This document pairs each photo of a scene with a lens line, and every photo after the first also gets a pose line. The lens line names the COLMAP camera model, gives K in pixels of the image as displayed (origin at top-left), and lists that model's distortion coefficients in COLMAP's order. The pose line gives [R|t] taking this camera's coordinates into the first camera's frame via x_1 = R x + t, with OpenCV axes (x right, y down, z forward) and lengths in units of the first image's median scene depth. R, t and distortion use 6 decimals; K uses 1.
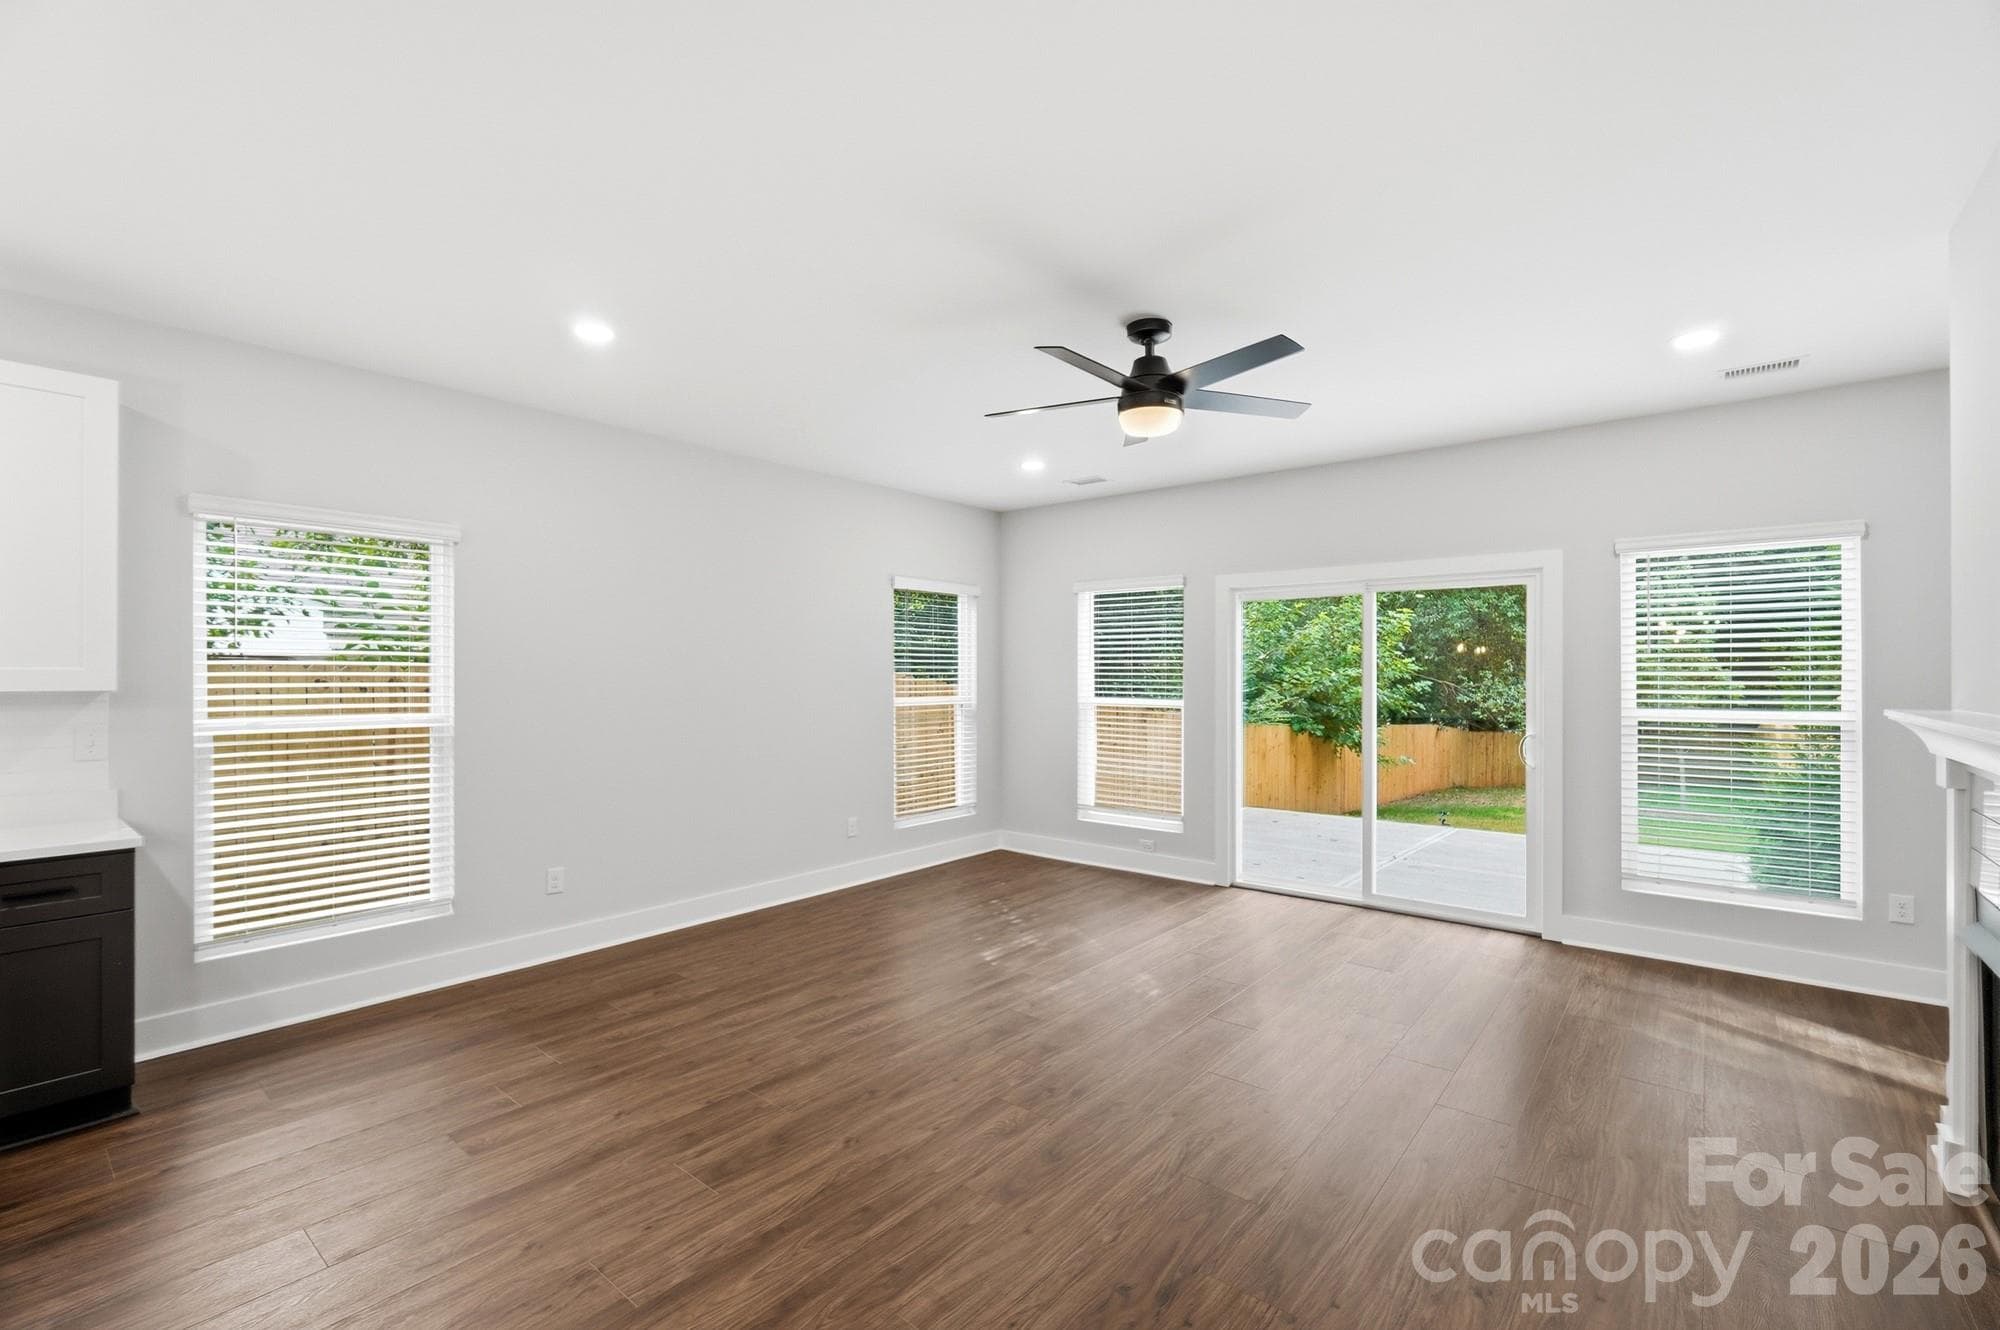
lens RADIAL K [[869.9, 0, 1013.8], [0, 869.9, 666.0], [0, 0, 1]] dist [0.007694, 0.000775]
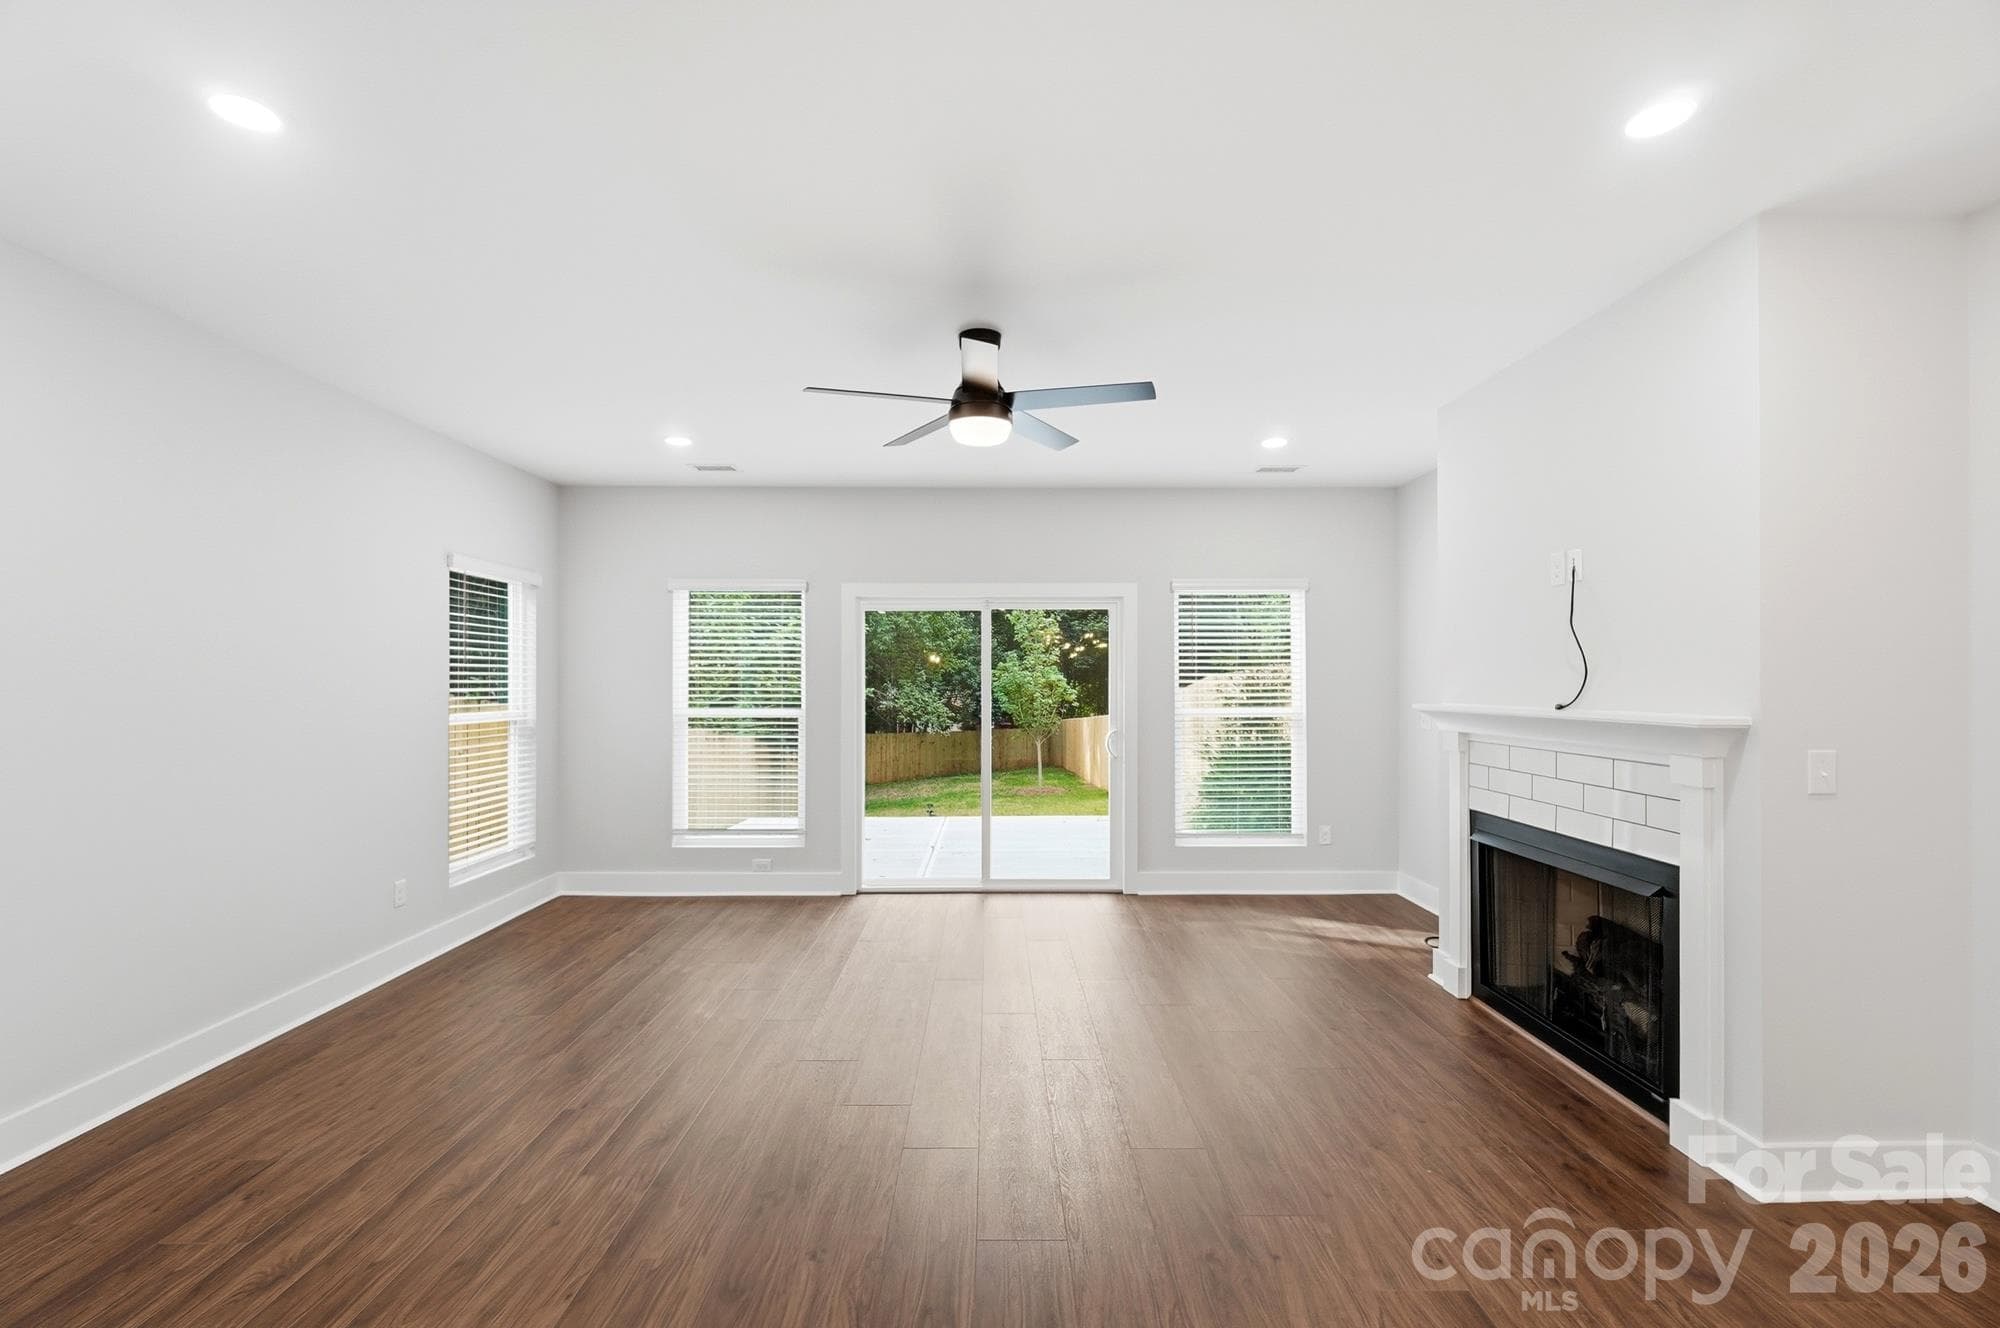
lens RADIAL K [[869.9, 0, 1004.5], [0, 869.9, 681.0], [0, 0, 1]] dist [0.007694, 0.000775]
pose [[0.771499, 0.001078, 0.636229, -0.246949], [-0.006053, 0.999966, 0.005646, 0.000699], [-0.636201, -0.008207, 0.771479, 0.112740]]
